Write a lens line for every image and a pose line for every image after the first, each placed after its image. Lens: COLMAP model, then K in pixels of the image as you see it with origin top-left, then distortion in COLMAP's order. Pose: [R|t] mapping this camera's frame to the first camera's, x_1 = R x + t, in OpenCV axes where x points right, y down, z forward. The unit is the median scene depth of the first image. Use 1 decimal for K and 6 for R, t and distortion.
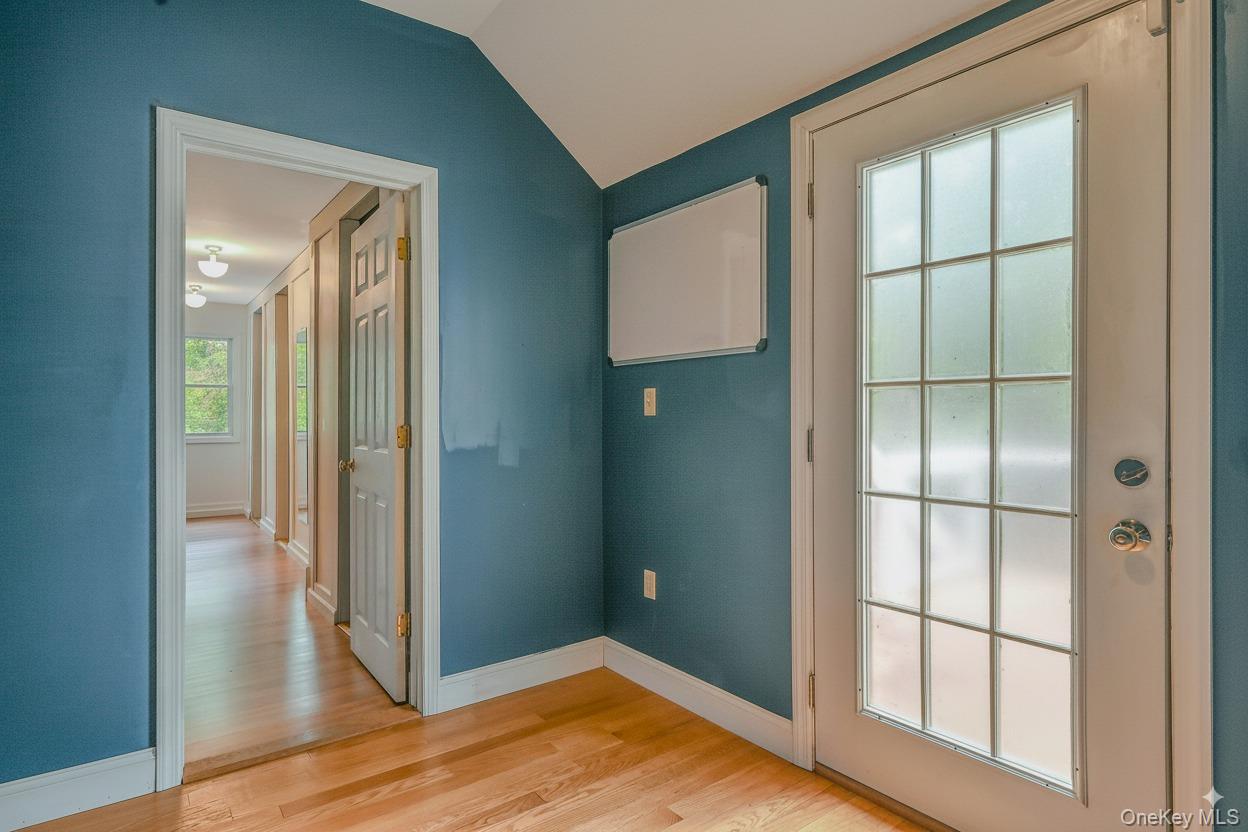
lens RADIAL K [[677.6, 0, 624.5], [0, 677.6, 416.1], [0, 0, 1]] dist [0.004186, -0.000161]
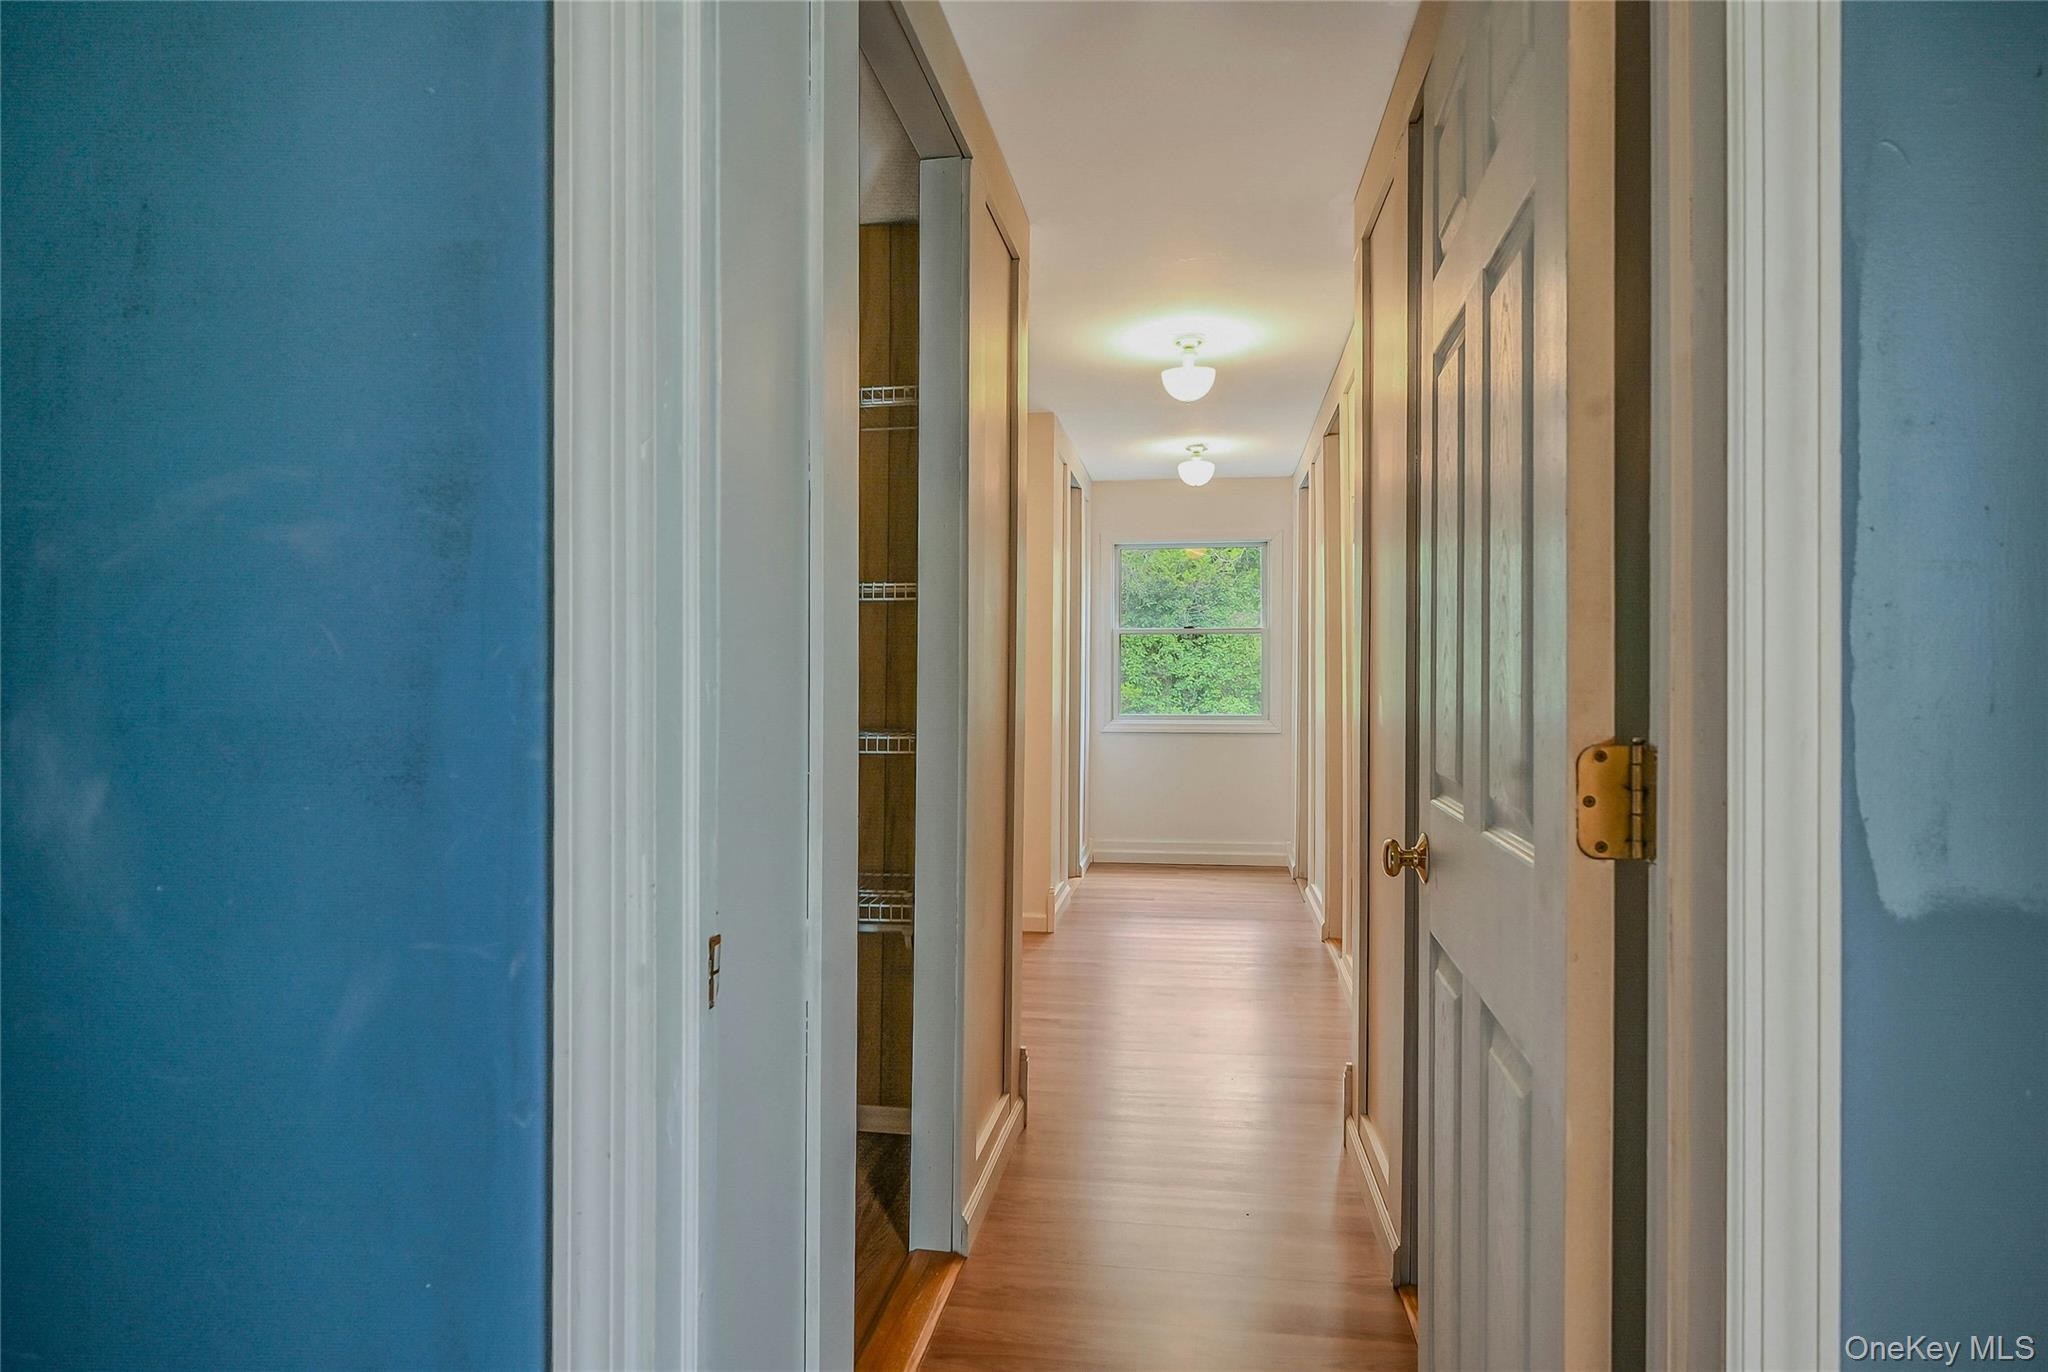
lens RADIAL K [[1112.0, 0, 1025.4], [0, 1112.0, 683.9], [0, 0, 1]] dist [0.004186, -0.000161]
pose [[0.700017, 0.004690, -0.714110, -0.137060], [-0.005063, 0.999986, 0.001605, -0.002839], [0.714108, 0.002492, 0.700031, 0.417690]]
